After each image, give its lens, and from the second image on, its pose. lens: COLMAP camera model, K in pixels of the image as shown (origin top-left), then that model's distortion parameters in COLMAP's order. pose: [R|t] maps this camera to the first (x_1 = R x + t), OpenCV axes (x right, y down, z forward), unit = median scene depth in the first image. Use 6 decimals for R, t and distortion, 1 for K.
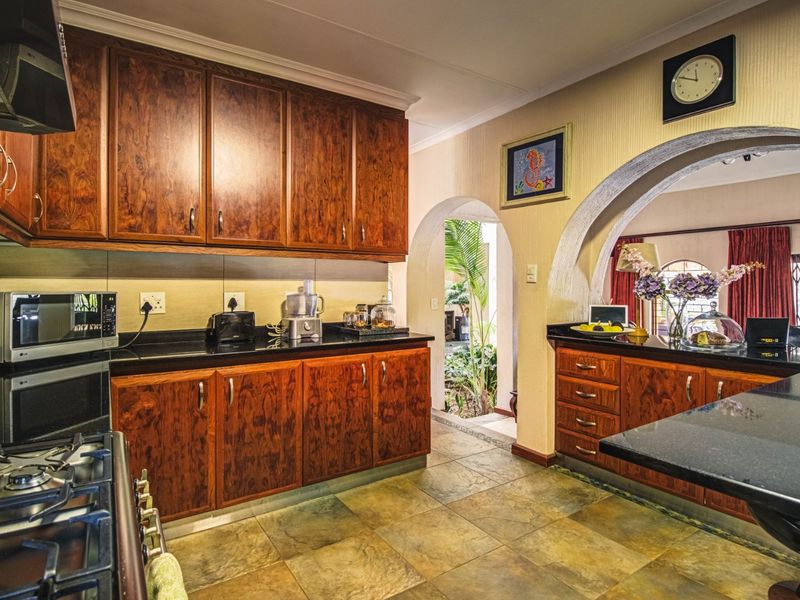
lens RADIAL K [[442.6, 0, 405.0], [0, 442.6, 284.0], [0, 0, 1]] dist [-0.000379, -0.000791]
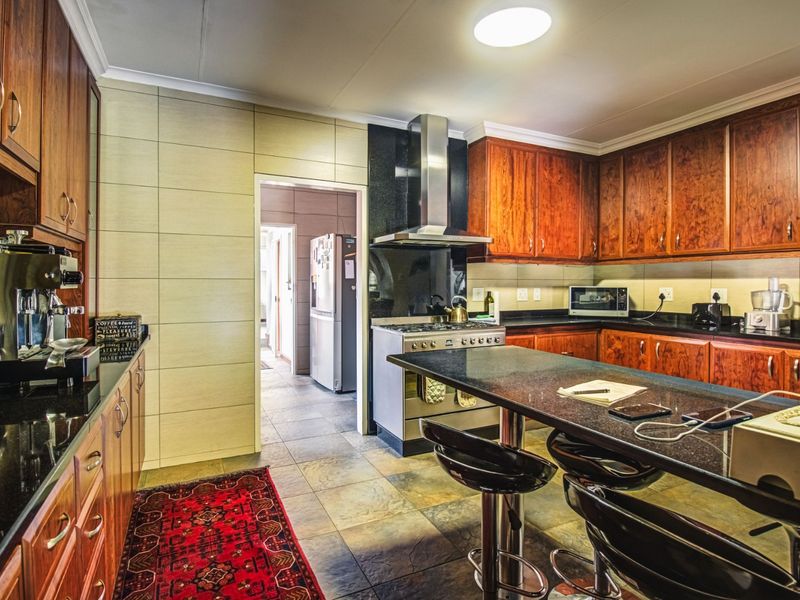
lens RADIAL K [[442.6, 0, 405.0], [0, 442.6, 284.0], [0, 0, 1]] dist [-0.000379, -0.000791]
pose [[-0.130201, 0.001195, -0.991487, 1.096225], [0.005150, 0.999987, 0.000529, 0.000838], [0.991474, -0.005037, -0.130206, 0.271926]]
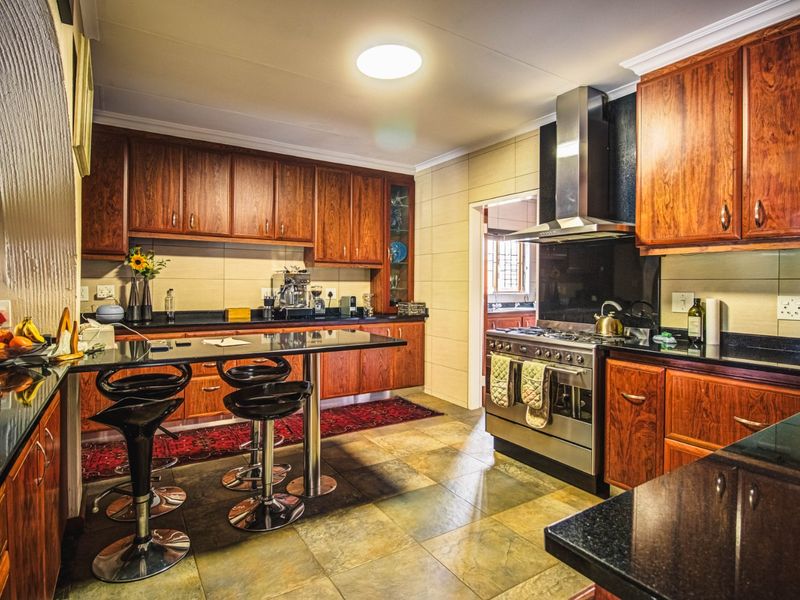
lens RADIAL K [[442.6, 0, 405.0], [0, 442.6, 284.0], [0, 0, 1]] dist [-0.000379, -0.000791]
pose [[-0.999750, -0.013195, 0.018042, -0.856368], [-0.013327, 0.999885, -0.007190, 0.022226], [-0.017945, -0.007429, -0.999811, 2.532428]]
